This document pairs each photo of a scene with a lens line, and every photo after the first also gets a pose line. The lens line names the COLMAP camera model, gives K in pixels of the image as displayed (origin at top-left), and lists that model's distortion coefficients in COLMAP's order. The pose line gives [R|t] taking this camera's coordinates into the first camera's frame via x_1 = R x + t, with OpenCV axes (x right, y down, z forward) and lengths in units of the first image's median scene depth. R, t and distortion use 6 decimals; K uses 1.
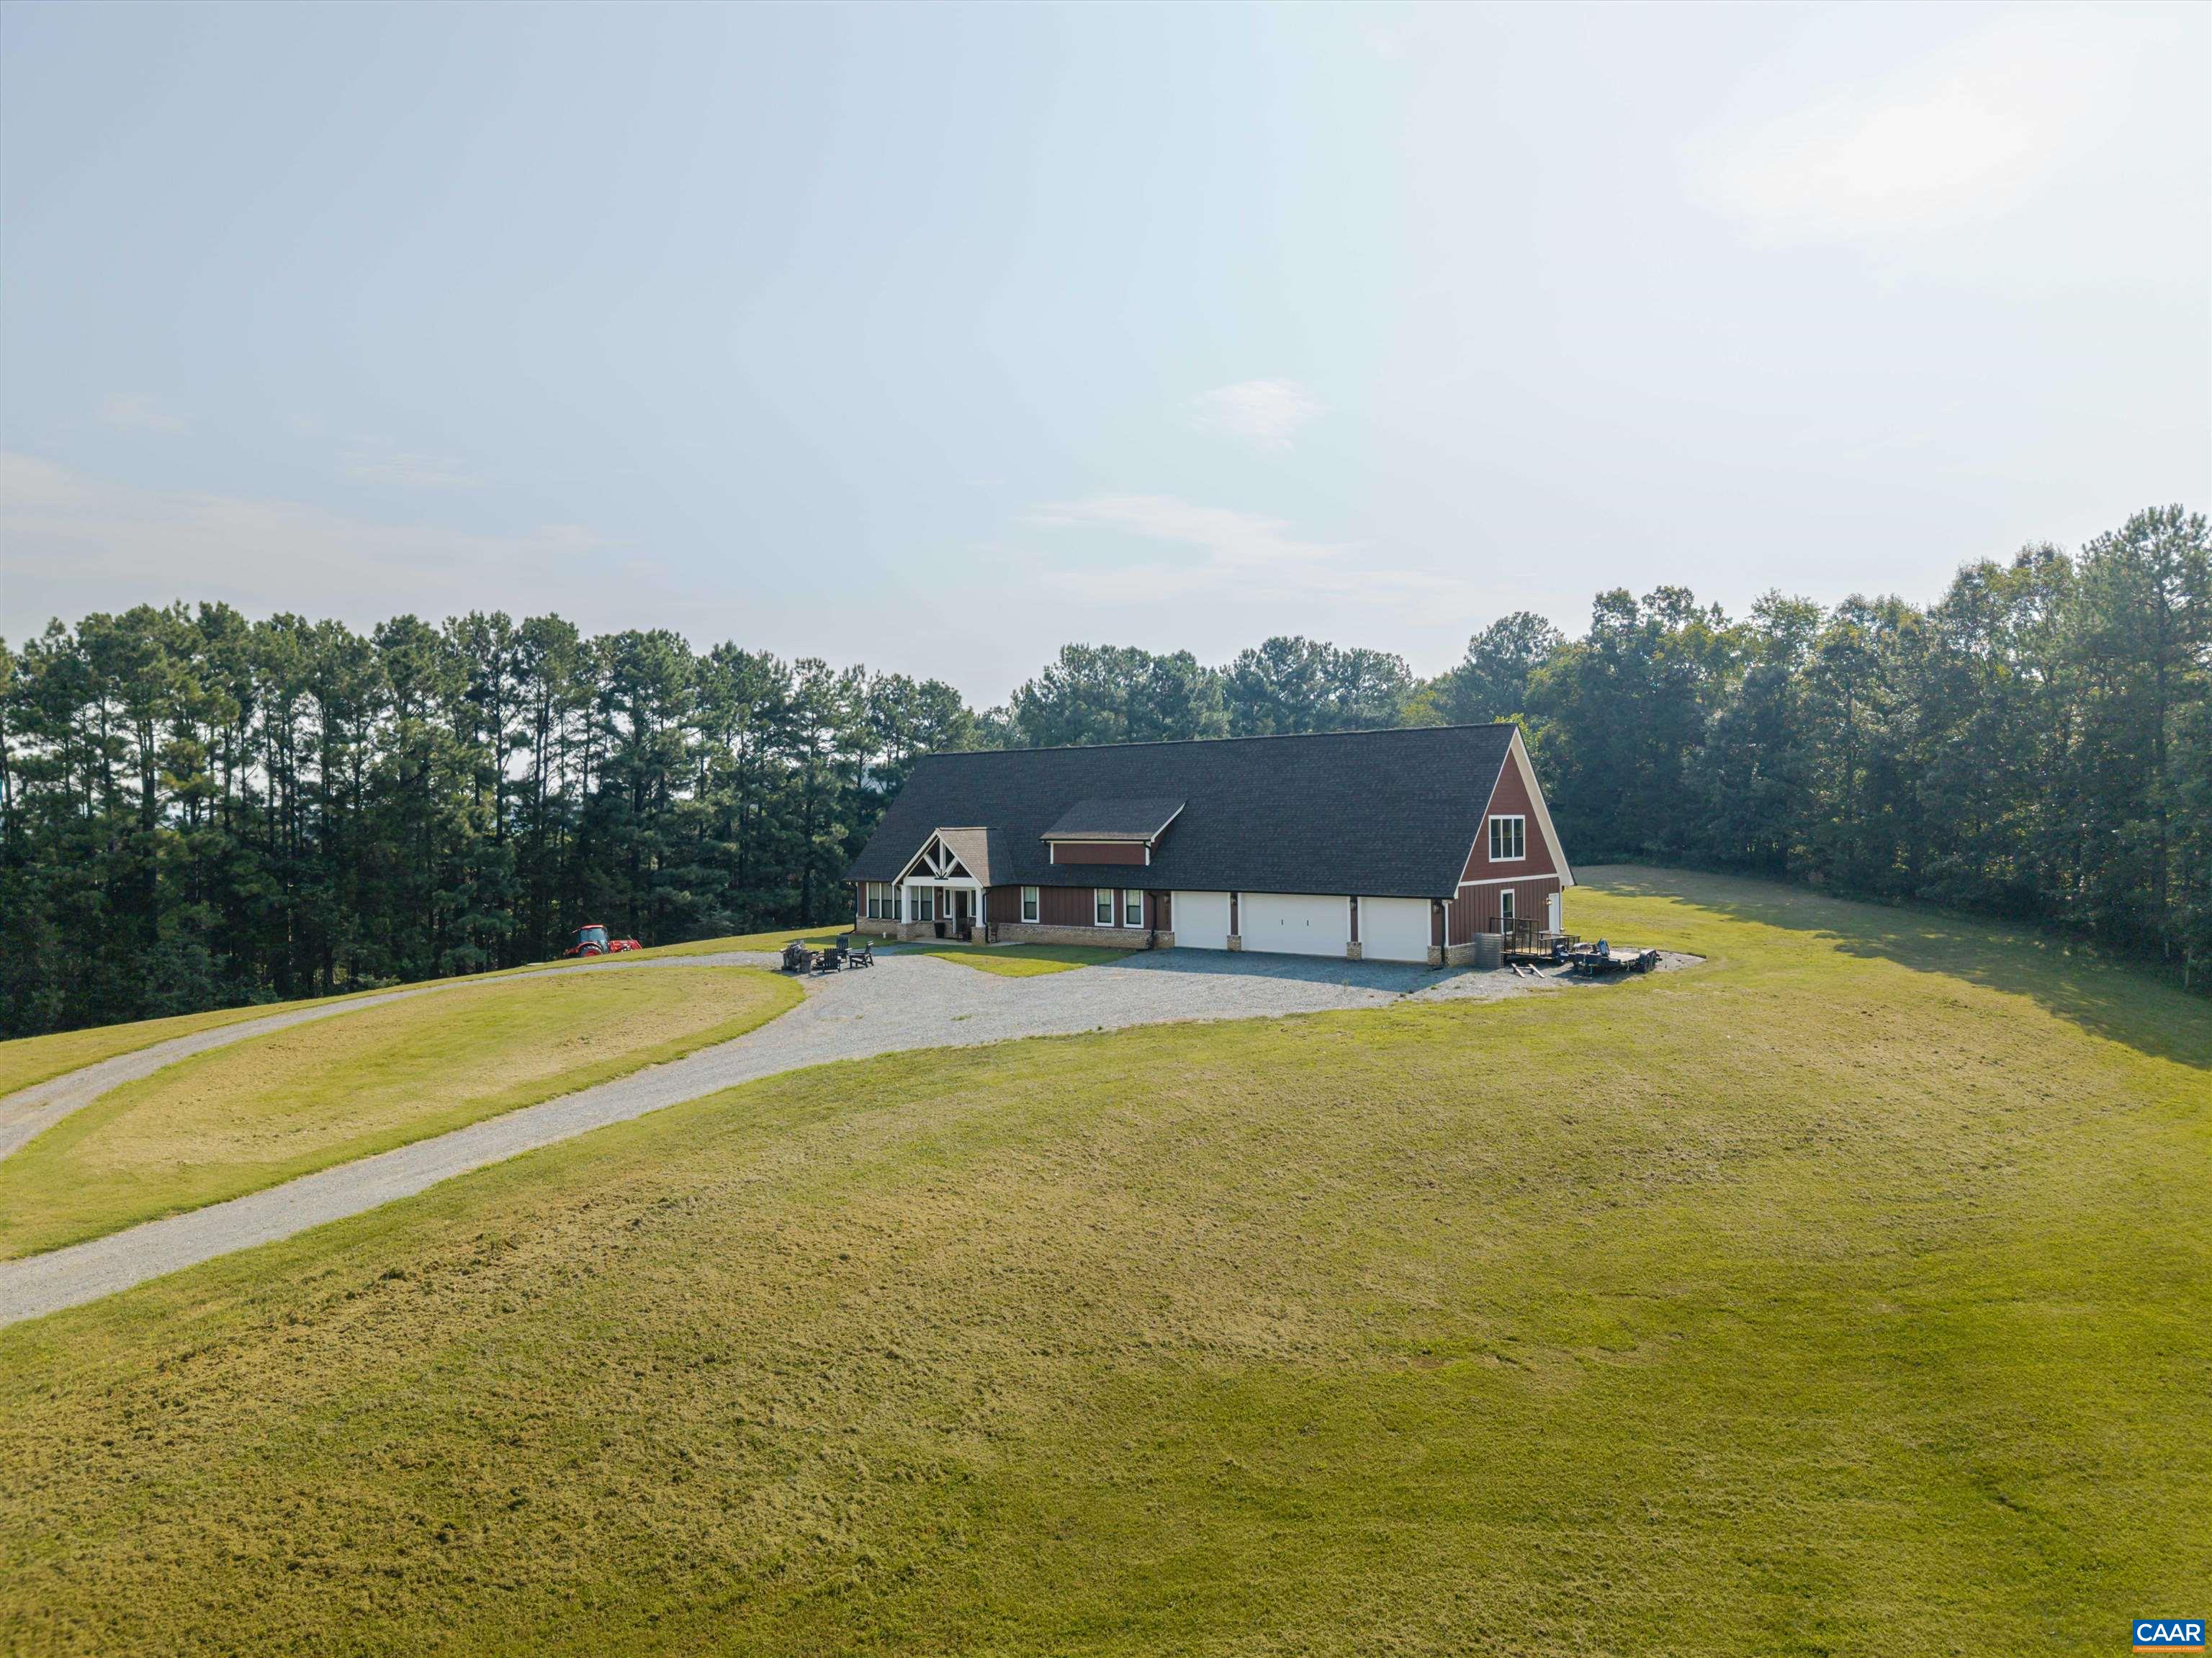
lens RADIAL K [[1462.7, 0, 1106.0], [0, 1462.7, 829.0], [0, 0, 1]] dist [0.036411, -0.069790]
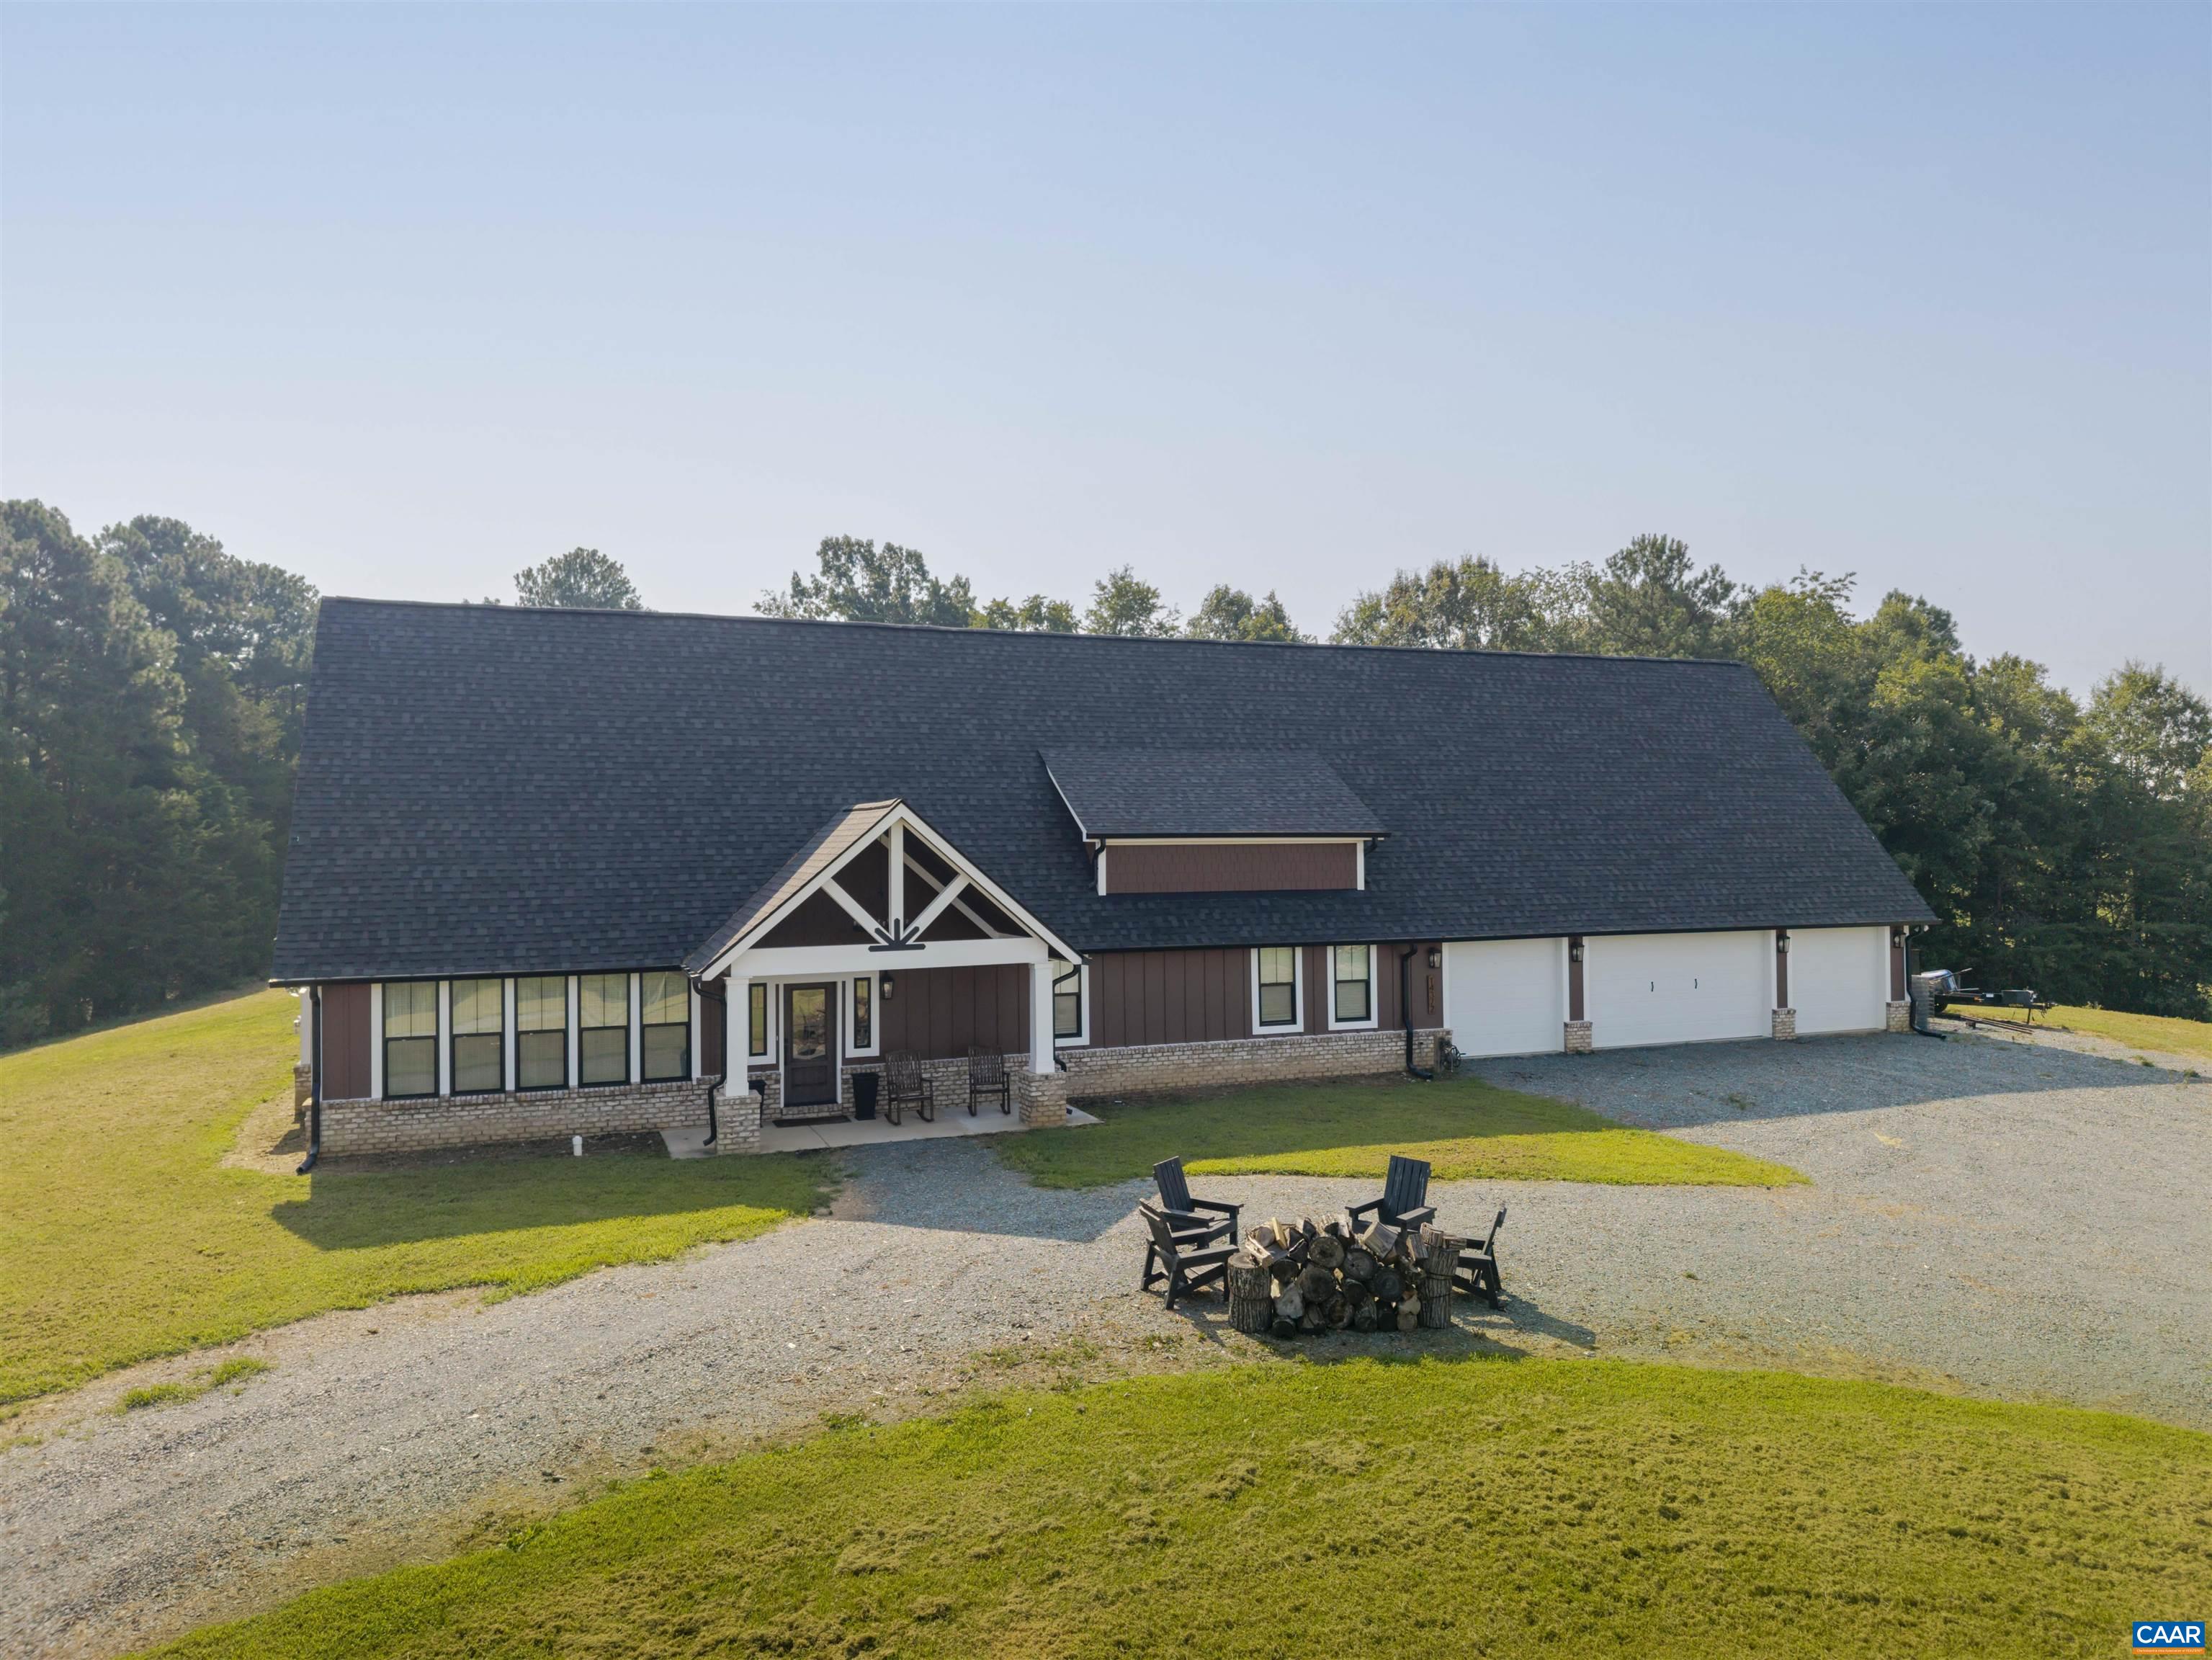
lens RADIAL K [[1503.4, 0, 1106.0], [0, 1503.4, 830.0], [0, 0, 1]] dist [0.004769, -0.001489]
pose [[0.492837, 0.017518, 0.869945, -0.374808], [0.011060, 0.999590, -0.026395, 0.015480], [-0.870051, 0.022630, 0.492442, 0.742041]]
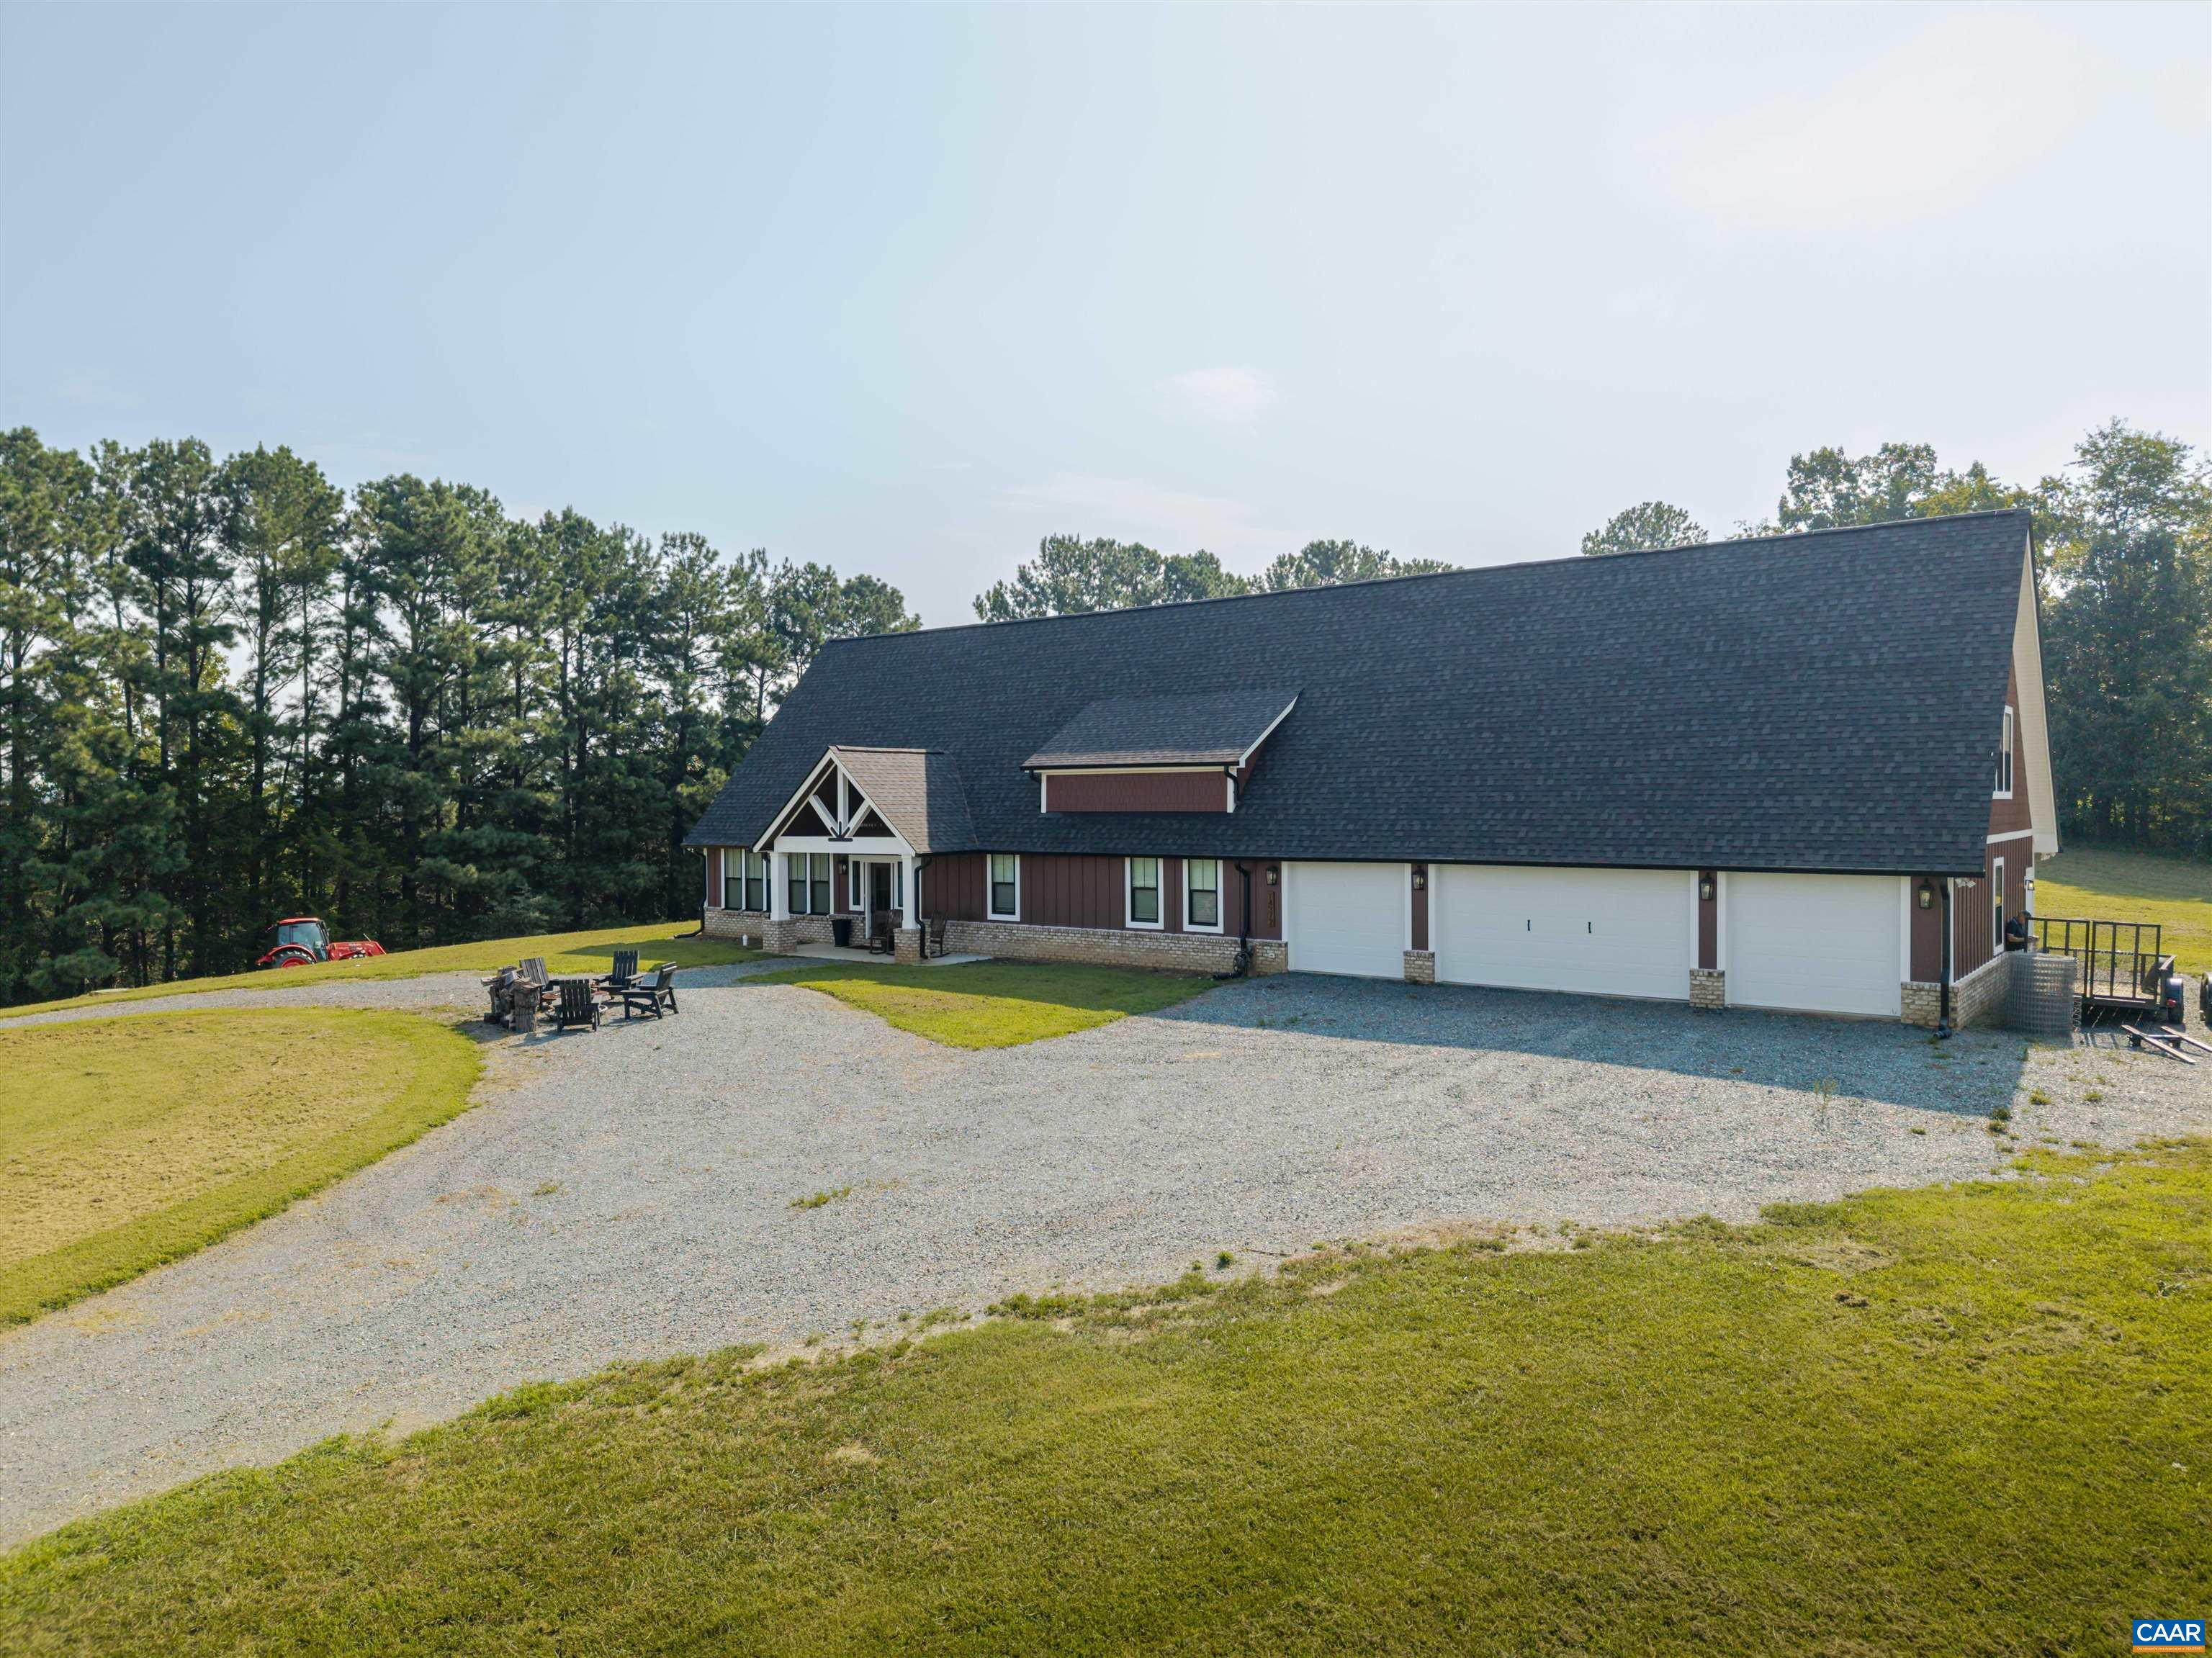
lens RADIAL K [[1462.7, 0, 1106.0], [0, 1462.7, 829.0], [0, 0, 1]] dist [0.036411, -0.069790]
pose [[0.999706, 0.004543, 0.023817, -0.025033], [-0.004801, 0.999930, 0.010772, 0.022454], [-0.023766, -0.010883, 0.999658, 0.427596]]
